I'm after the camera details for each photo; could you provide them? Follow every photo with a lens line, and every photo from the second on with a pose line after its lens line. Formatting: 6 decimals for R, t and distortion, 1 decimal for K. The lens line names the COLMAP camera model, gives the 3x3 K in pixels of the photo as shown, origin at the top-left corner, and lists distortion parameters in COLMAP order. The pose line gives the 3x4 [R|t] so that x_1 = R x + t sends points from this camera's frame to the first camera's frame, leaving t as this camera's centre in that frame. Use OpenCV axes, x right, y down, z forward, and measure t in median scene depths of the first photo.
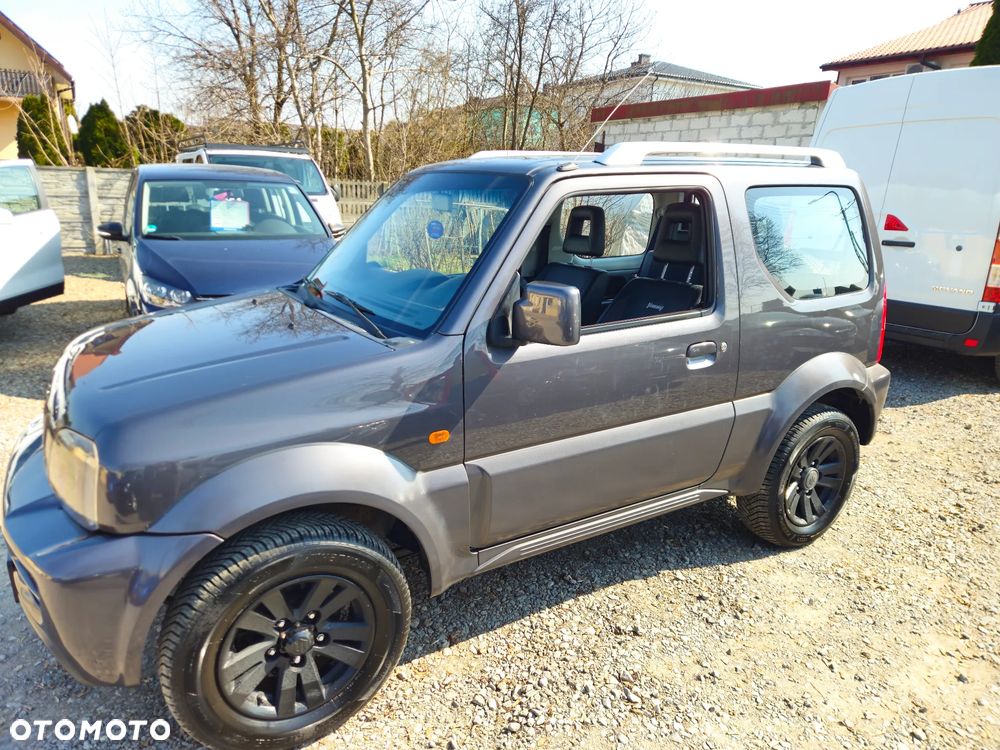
lens RADIAL K [[663.8, 0, 497.5], [0, 663.8, 373.4], [0, 0, 1]] dist [0.066972, -0.053126]
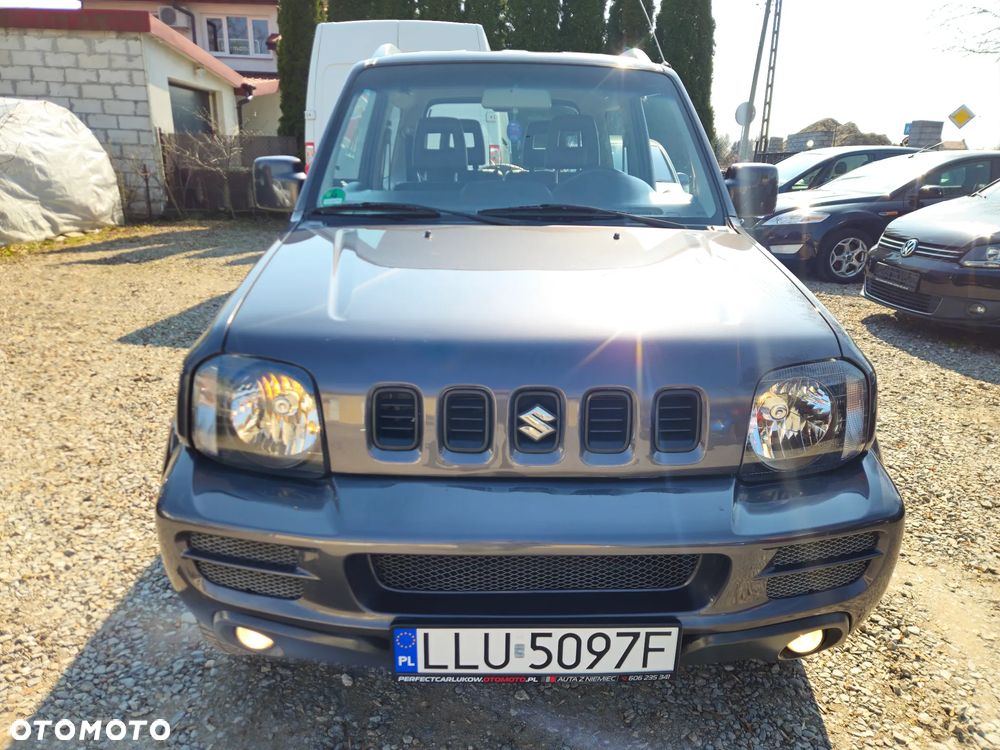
lens RADIAL K [[712.8, 0, 496.0], [0, 712.8, 375.7], [0, 0, 1]] dist [0.008405, 0.005232]
pose [[0.516161, -0.273396, 0.811685, -0.927631], [0.231407, 0.956956, 0.175173, -0.078748], [-0.824639, 0.097412, 0.557209, 0.523592]]
